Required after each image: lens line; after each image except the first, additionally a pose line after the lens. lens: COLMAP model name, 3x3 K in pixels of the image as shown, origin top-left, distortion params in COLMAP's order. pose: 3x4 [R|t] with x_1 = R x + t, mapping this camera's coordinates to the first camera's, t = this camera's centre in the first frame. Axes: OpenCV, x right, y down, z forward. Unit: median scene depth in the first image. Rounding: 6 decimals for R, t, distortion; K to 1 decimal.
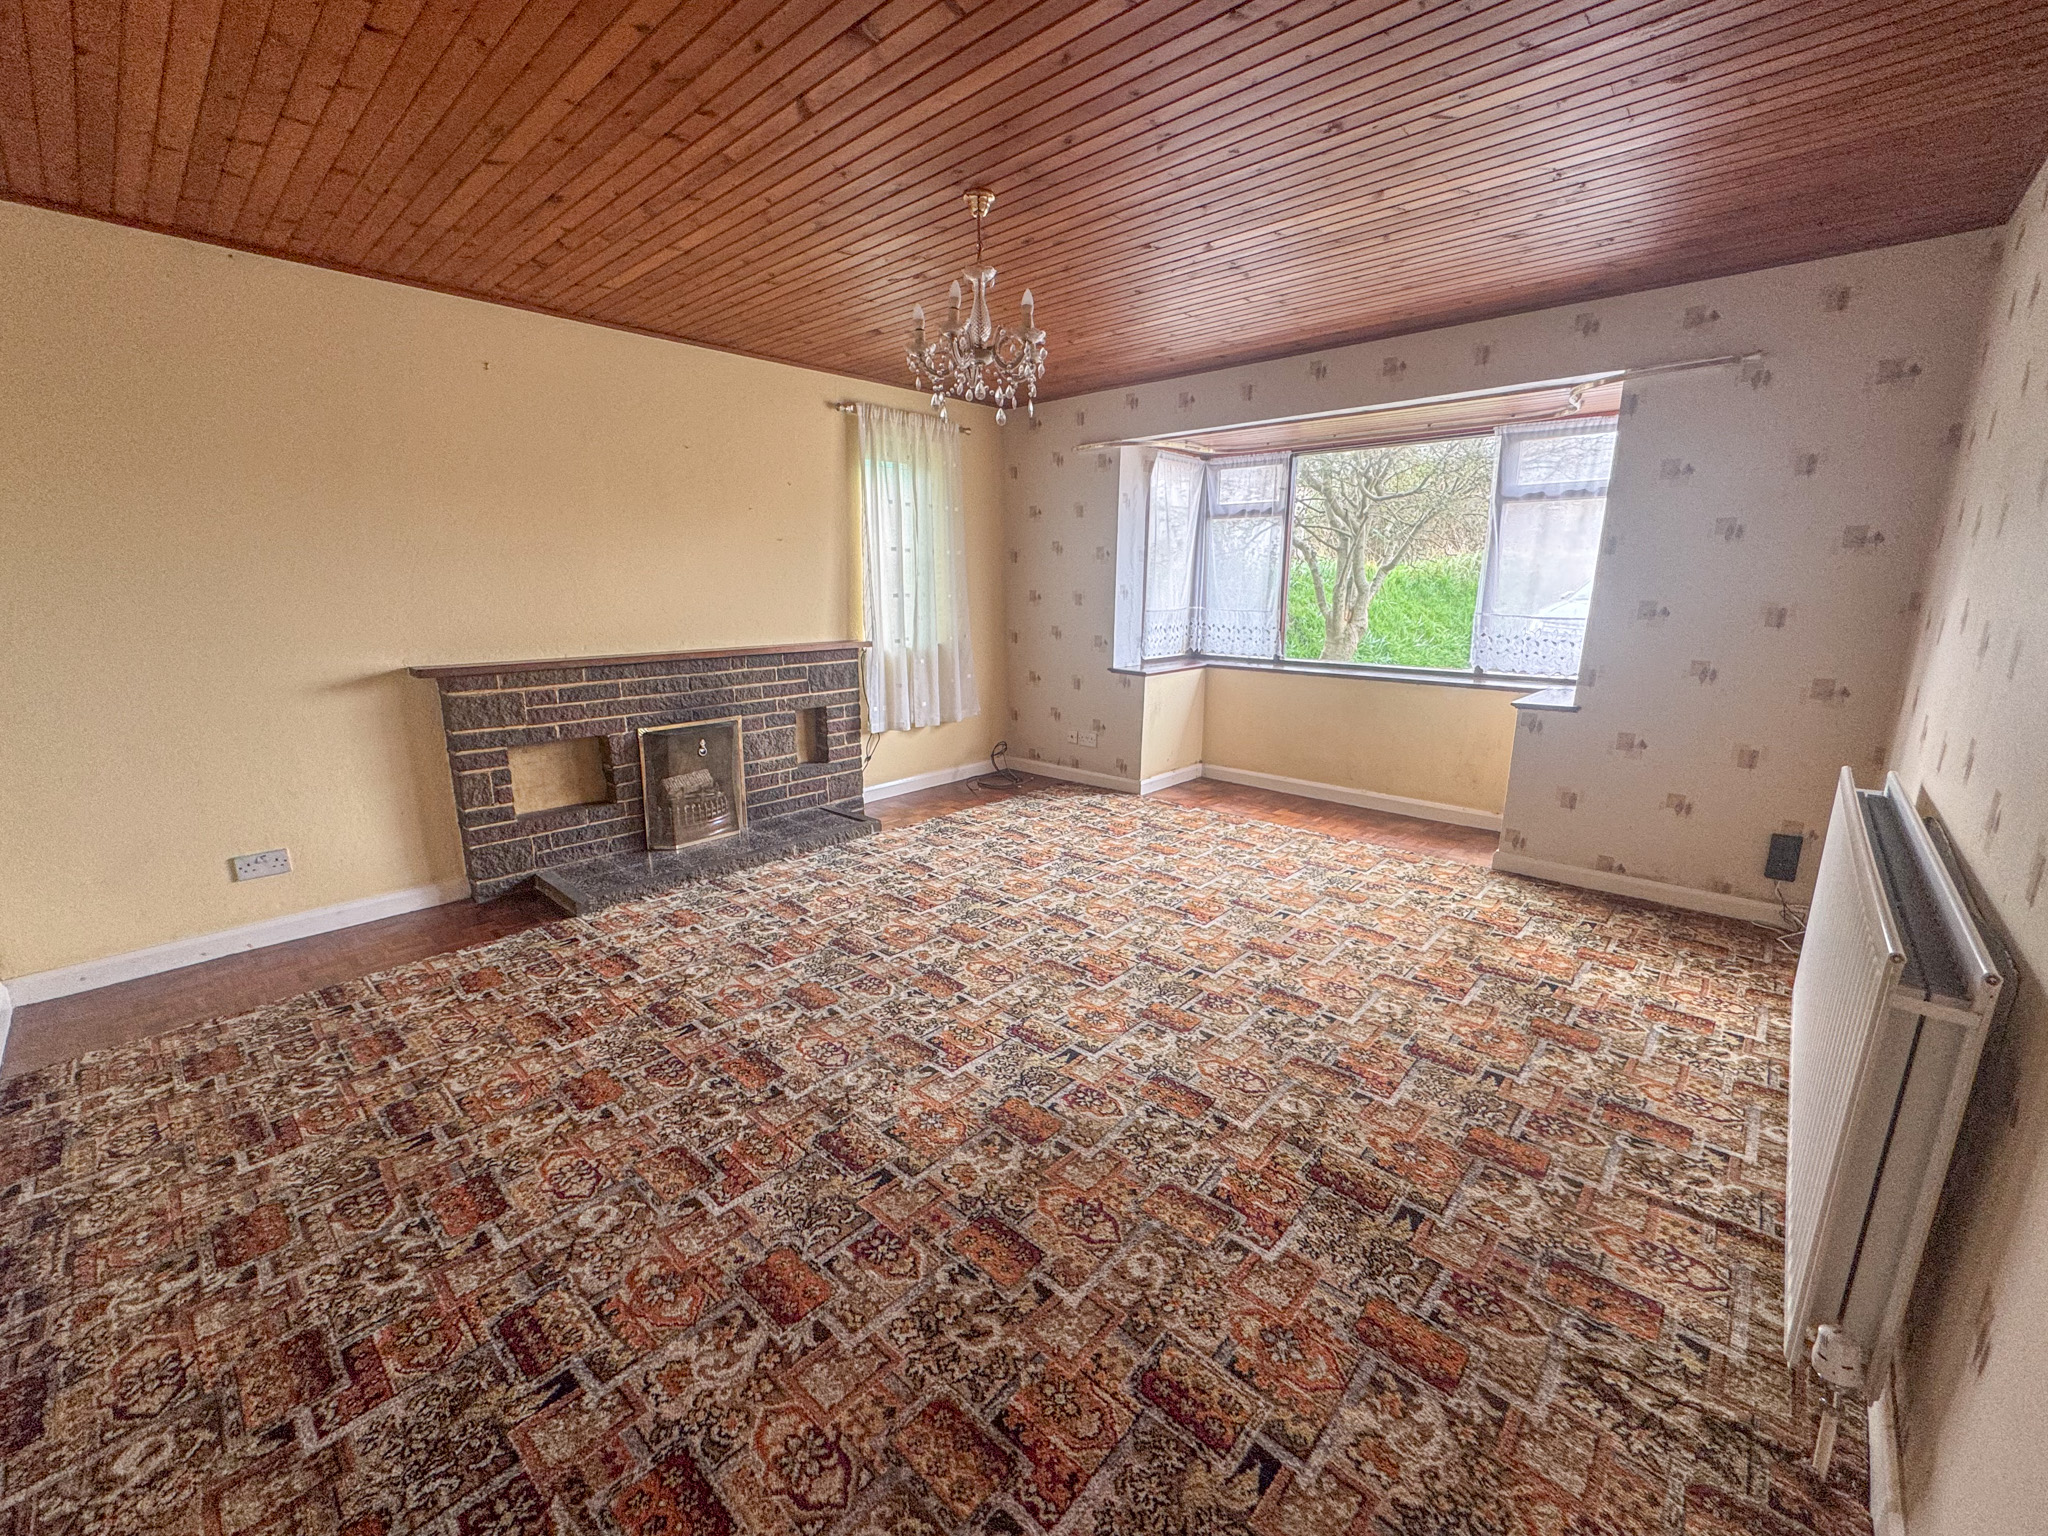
lens RADIAL K [[843.2, 0, 1020.2], [0, 843.2, 764.3], [0, 0, 1]] dist [-0.001104, -0.000474]
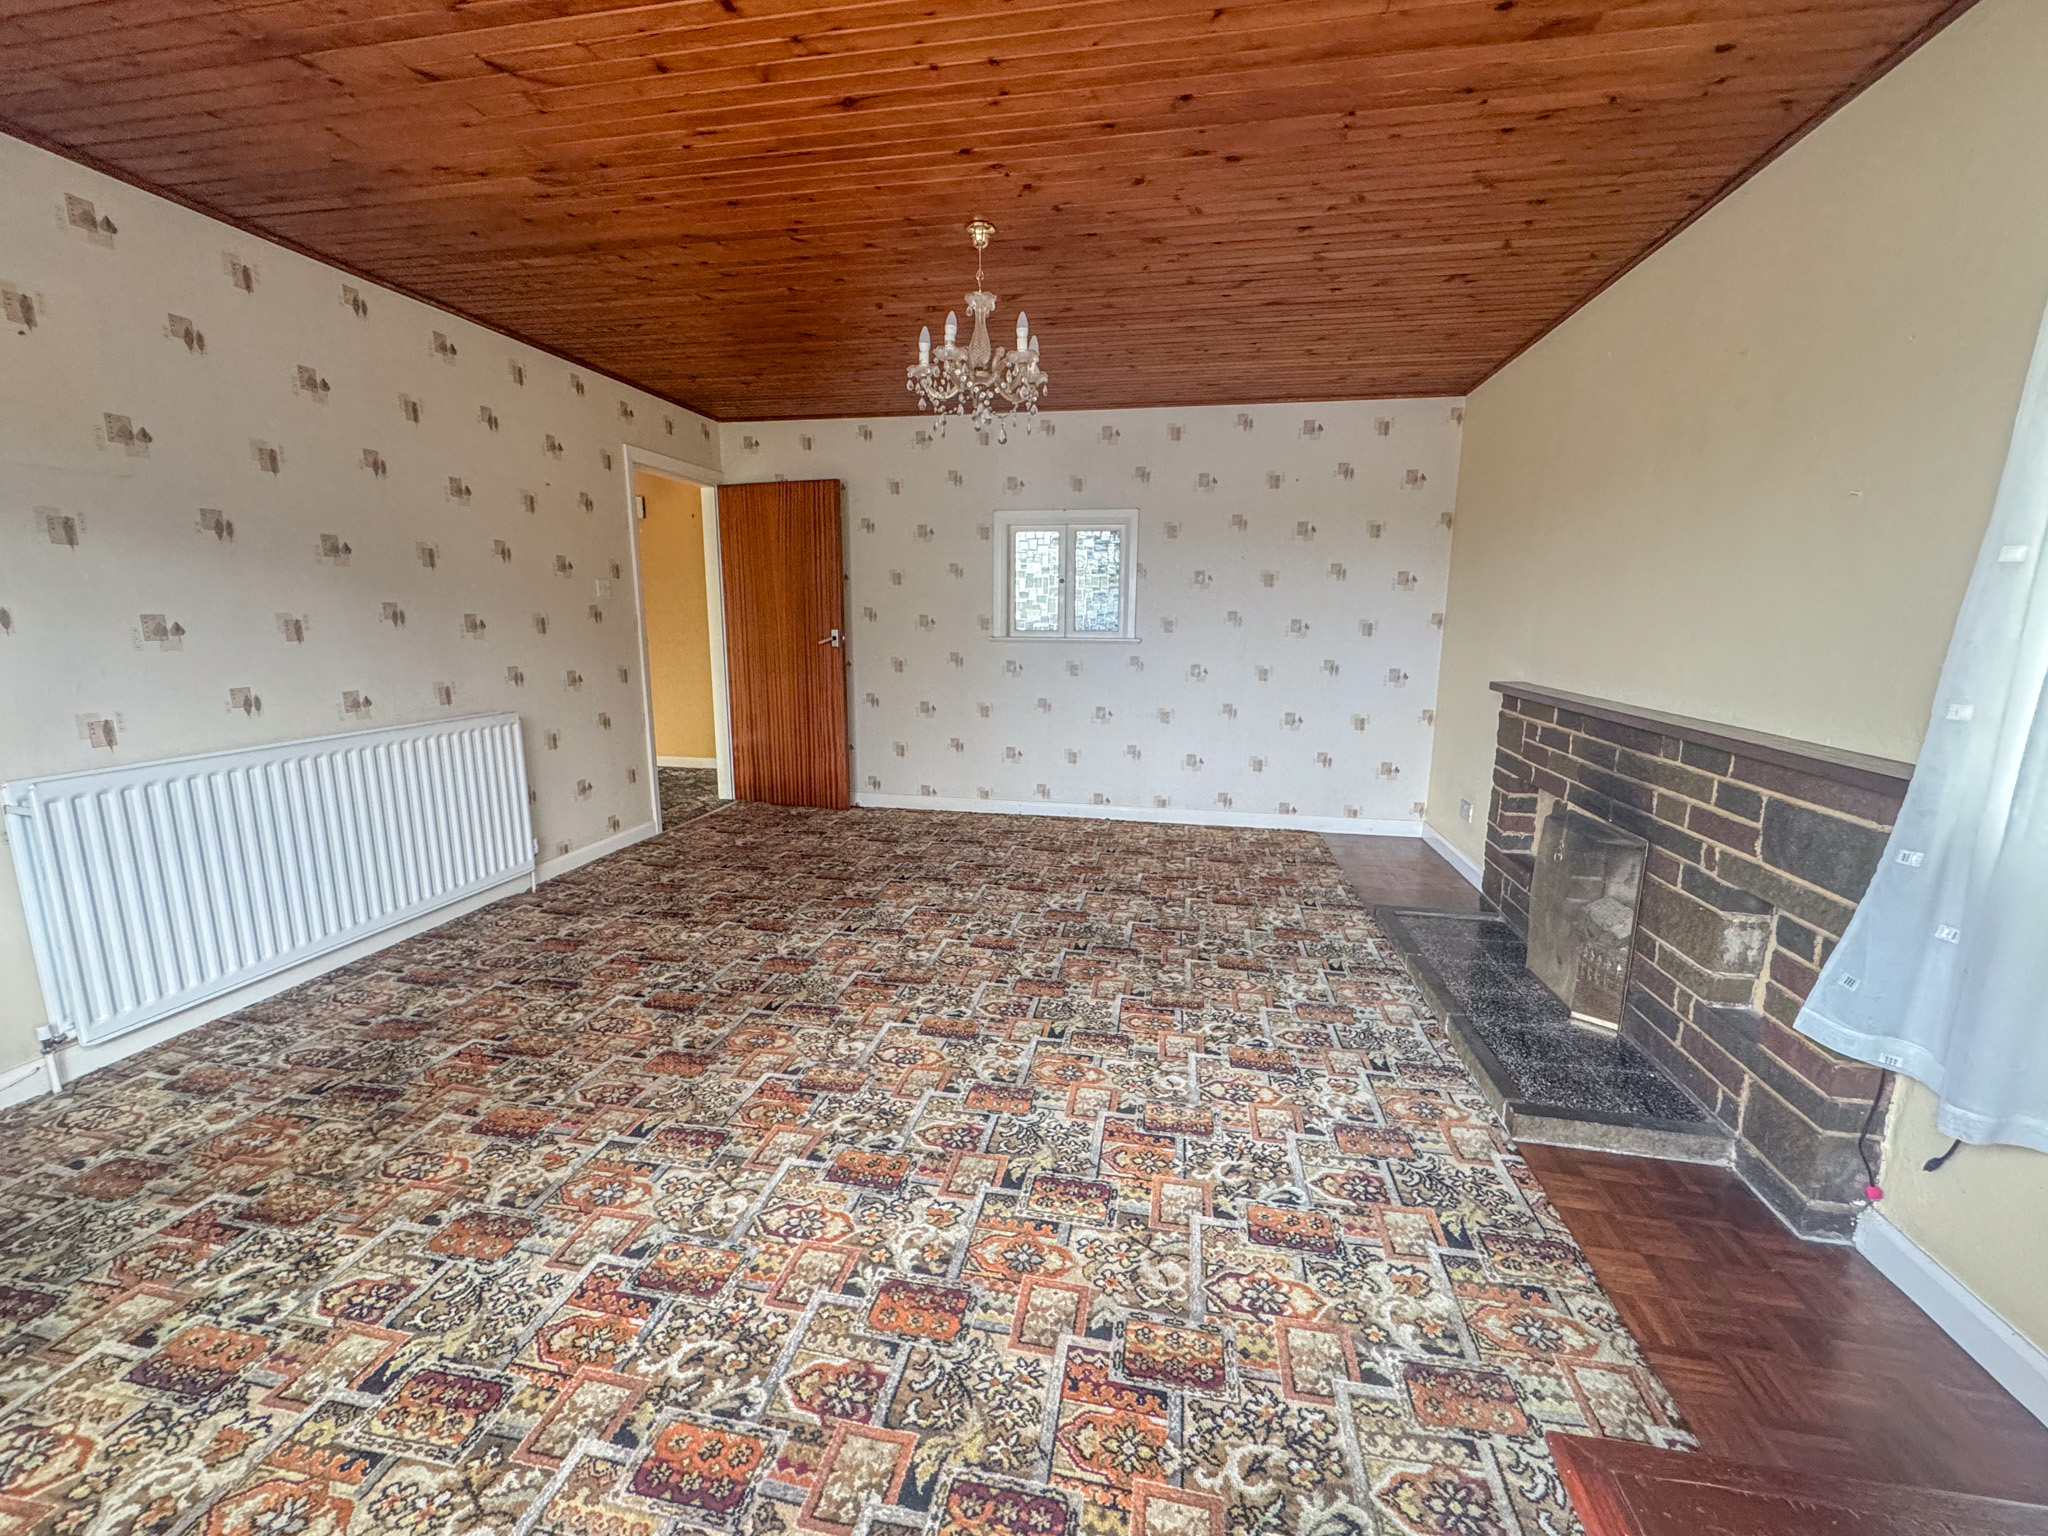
lens RADIAL K [[843.2, 0, 1020.2], [0, 843.2, 764.3], [0, 0, 1]] dist [-0.001104, -0.000474]
pose [[-0.850732, 0.088970, -0.518015, 0.403603], [-0.119744, 0.926844, 0.355840, -0.342887], [0.511778, 0.364754, -0.777842, 1.648487]]
